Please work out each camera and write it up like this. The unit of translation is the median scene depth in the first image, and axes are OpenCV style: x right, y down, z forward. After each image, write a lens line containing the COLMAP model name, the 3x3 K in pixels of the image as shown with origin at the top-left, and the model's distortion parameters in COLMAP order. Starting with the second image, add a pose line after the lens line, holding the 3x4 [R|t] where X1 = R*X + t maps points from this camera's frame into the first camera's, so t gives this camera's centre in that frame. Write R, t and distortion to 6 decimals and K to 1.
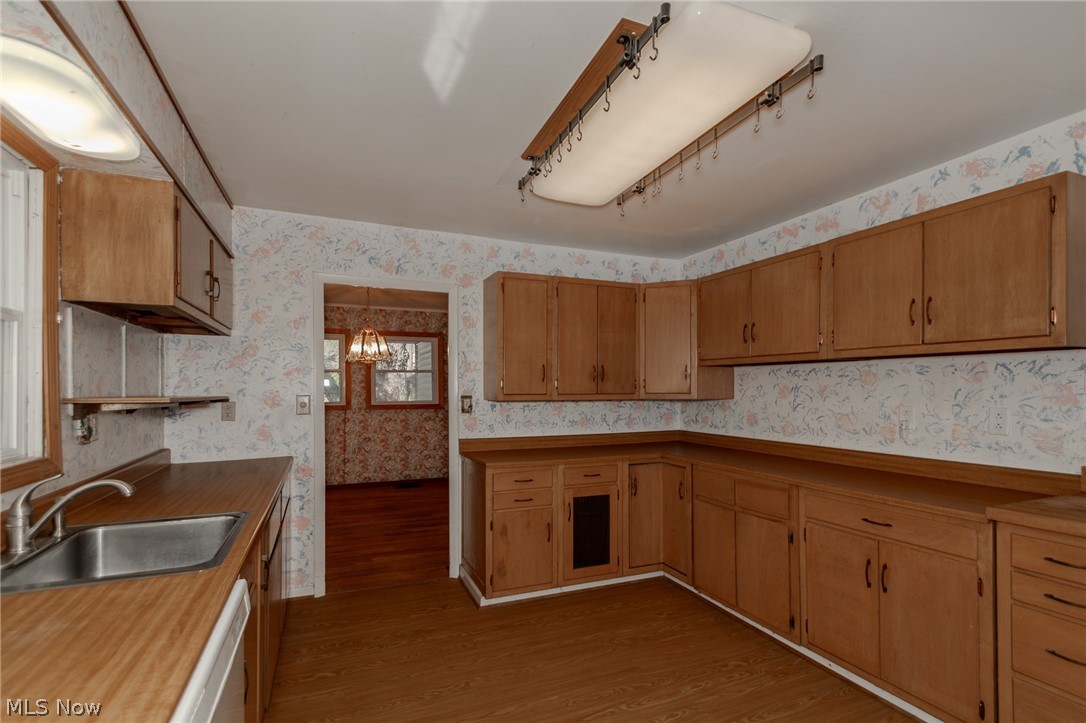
lens RADIAL K [[508.8, 0, 533.1], [0, 508.8, 387.3], [0, 0, 1]] dist [0.010353, -0.005086]
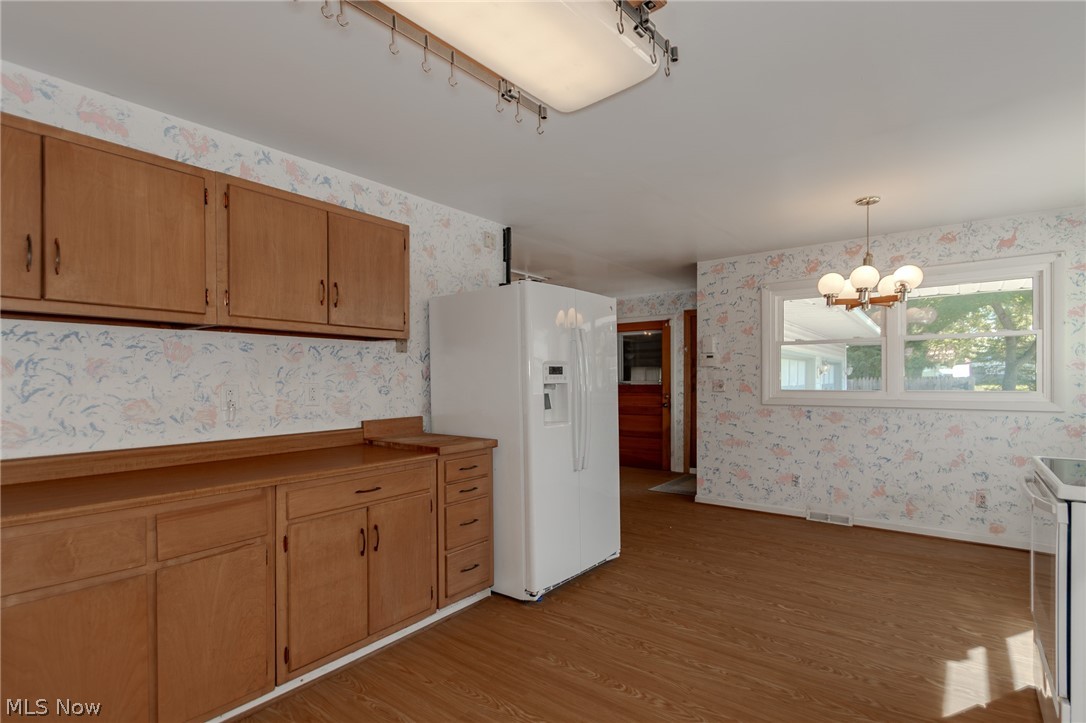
lens RADIAL K [[508.8, 0, 548.6], [0, 508.8, 381.0], [0, 0, 1]] dist [0.010353, -0.005086]
pose [[-0.485468, 0.002183, 0.874252, -0.308225], [0.006161, 0.999981, 0.000924, 0.028649], [-0.874233, 0.005834, -0.485472, 0.845036]]
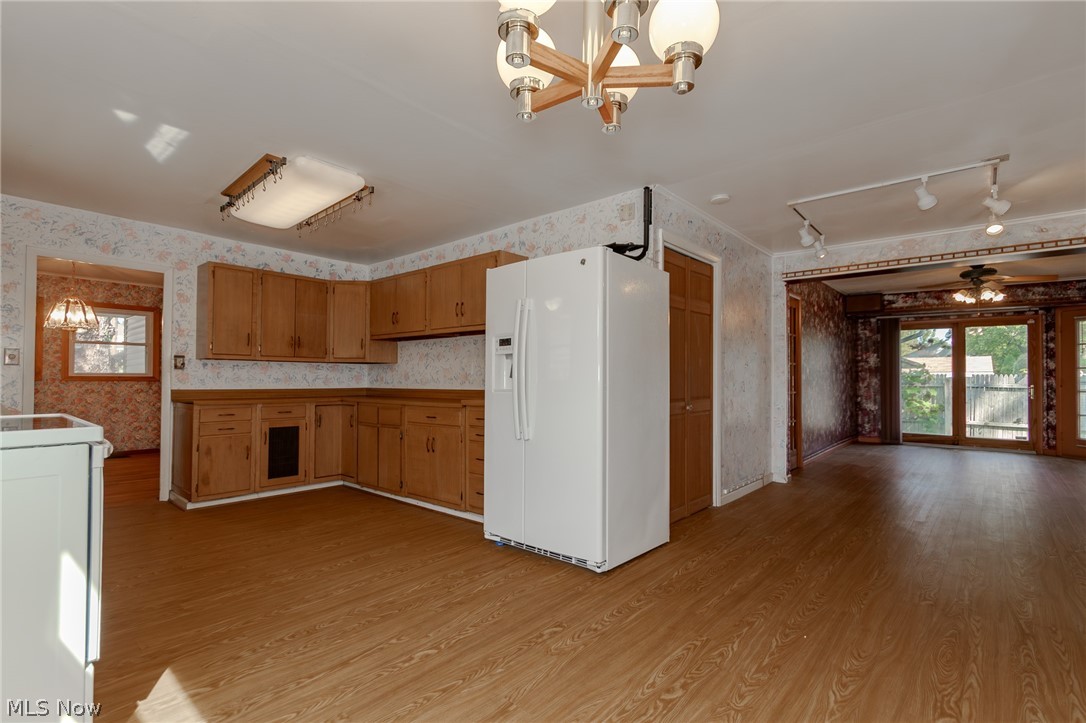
lens RADIAL K [[508.8, 0, 534.5], [0, 508.8, 367.7], [0, 0, 1]] dist [0.010353, -0.005086]
pose [[0.897871, 0.016639, 0.439943, 0.125404], [-0.005620, 0.999637, -0.026336, 0.091345], [-0.440222, 0.021174, 0.897639, -0.641476]]
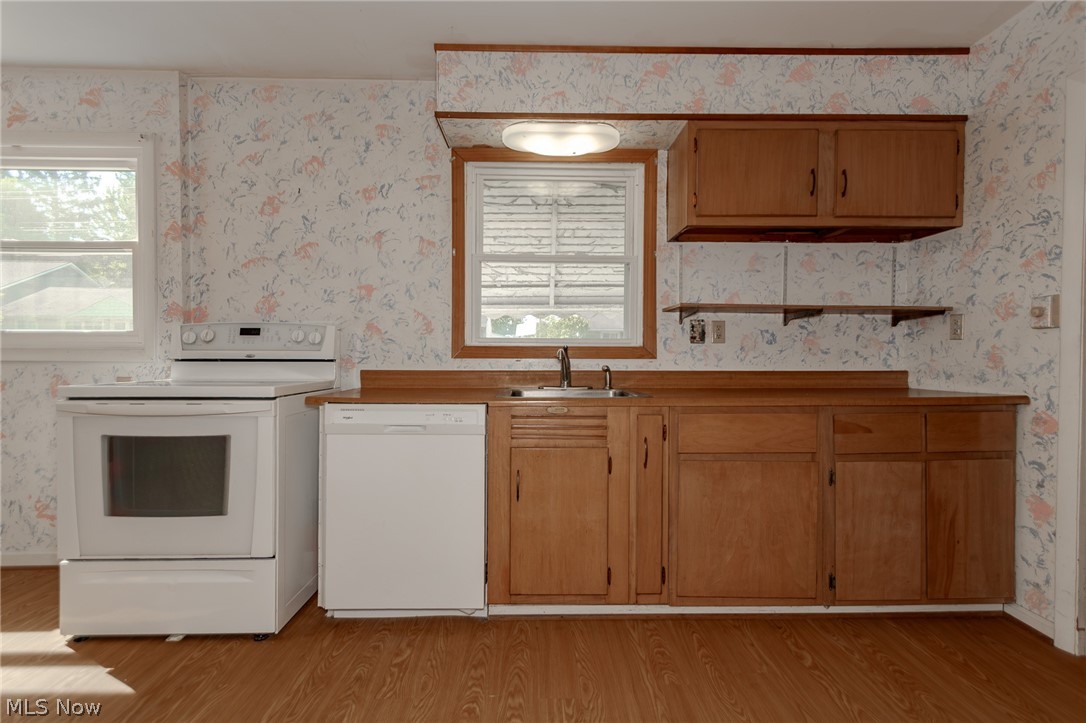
lens RADIAL K [[508.8, 0, 579.0], [0, 508.8, 365.8], [0, 0, 1]] dist [0.010353, -0.005086]
pose [[-0.374019, 0.016626, -0.927272, 0.319635], [-0.007415, 0.999754, 0.020916, 0.092386], [0.927392, 0.014699, -0.373803, 0.752842]]
